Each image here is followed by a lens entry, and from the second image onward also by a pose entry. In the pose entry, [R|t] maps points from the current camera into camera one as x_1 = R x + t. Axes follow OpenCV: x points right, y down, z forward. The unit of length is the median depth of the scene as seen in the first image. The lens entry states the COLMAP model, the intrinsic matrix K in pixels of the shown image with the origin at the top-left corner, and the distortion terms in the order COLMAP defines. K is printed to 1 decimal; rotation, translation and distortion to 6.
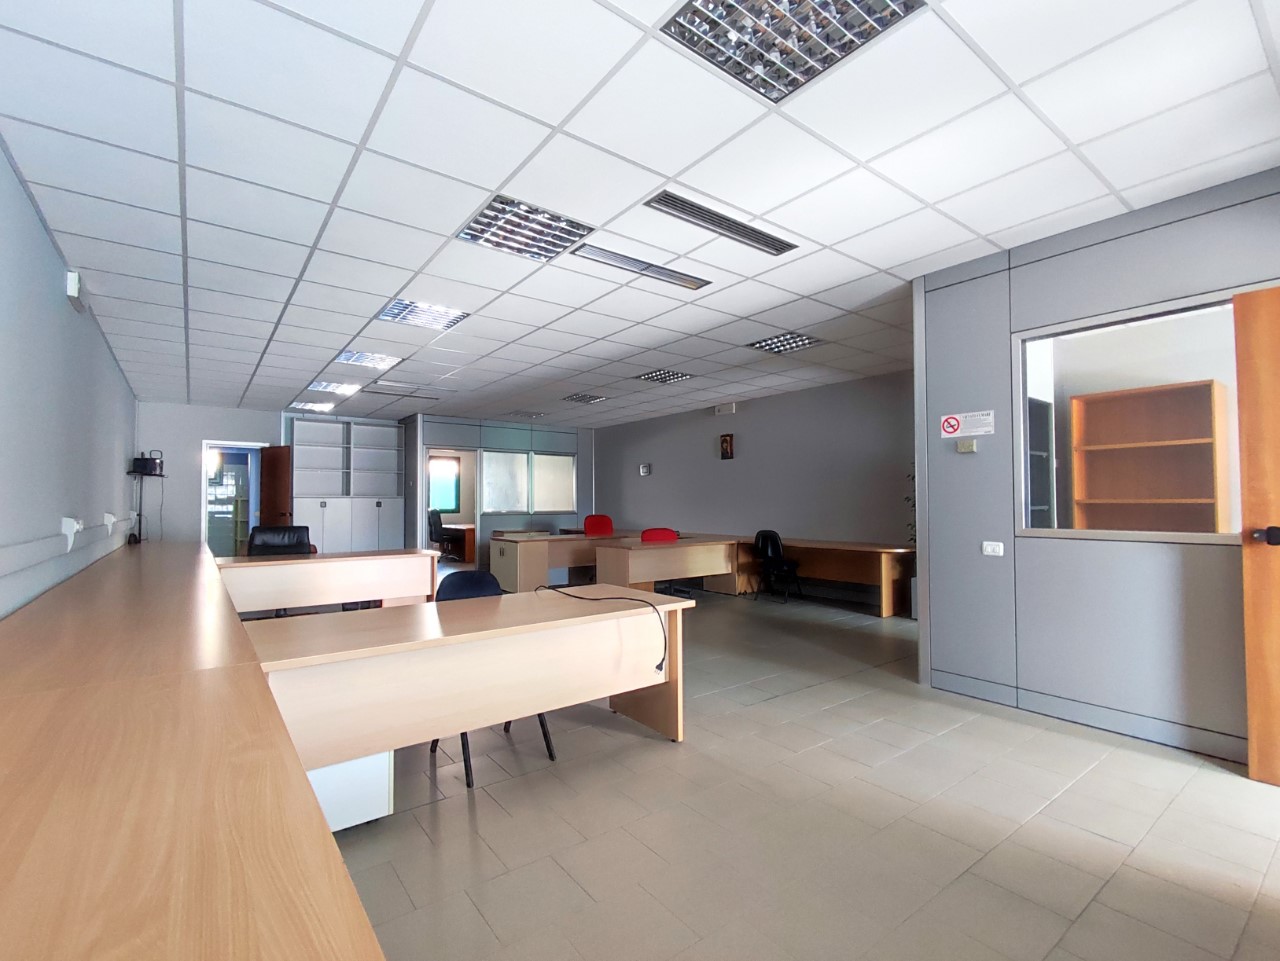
lens RADIAL K [[596.9, 0, 635.5], [0, 596.9, 487.1], [0, 0, 1]] dist [0.001030, -0.000510]
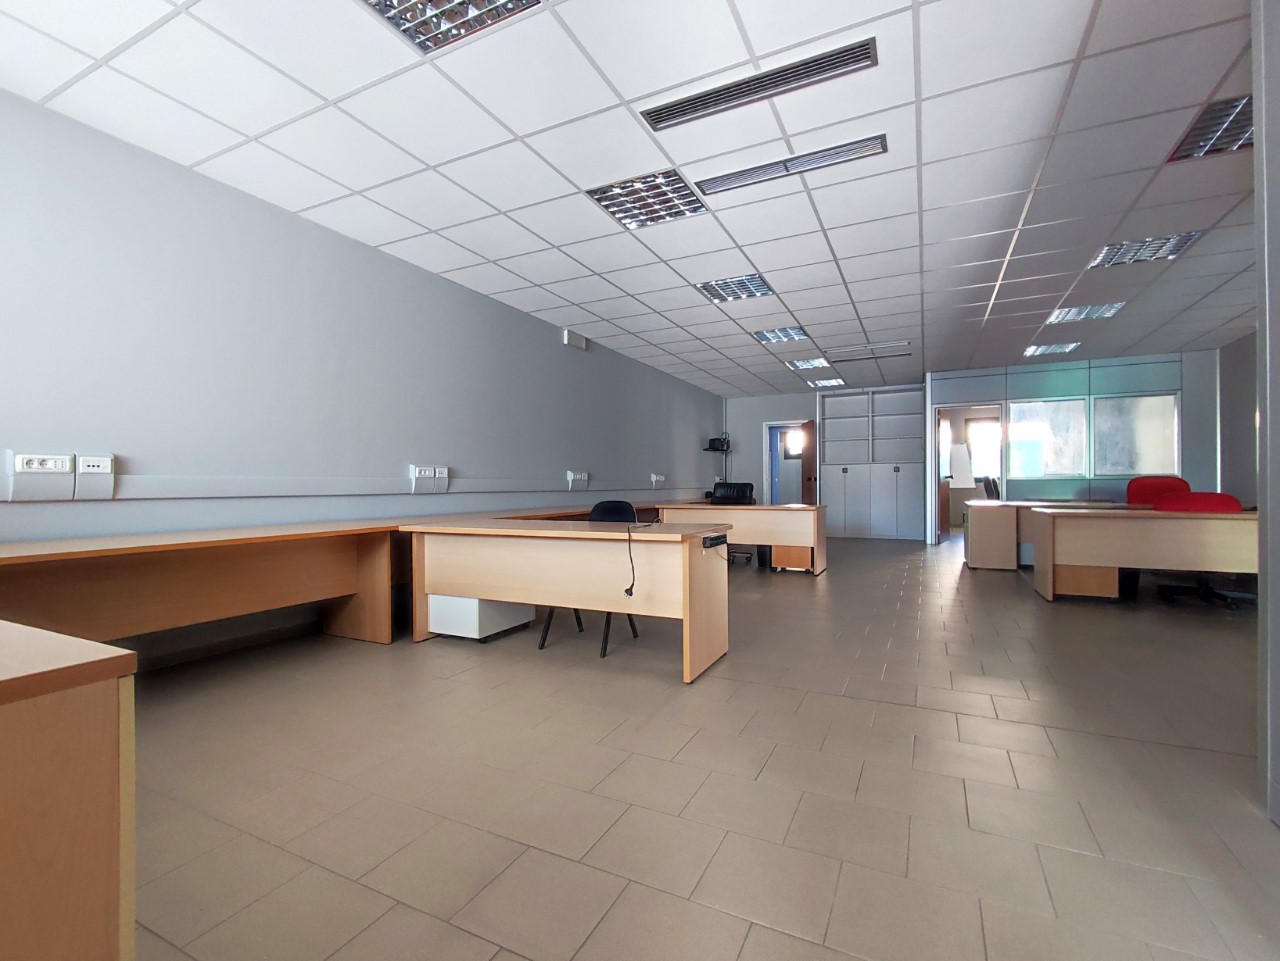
lens RADIAL K [[596.9, 0, 635.5], [0, 596.9, 487.1], [0, 0, 1]] dist [0.001030, -0.000510]
pose [[0.437997, -0.001169, -0.898975, 0.460049], [0.030397, 0.999447, 0.013510, 0.051551], [0.898462, -0.033244, 0.437791, 0.270646]]
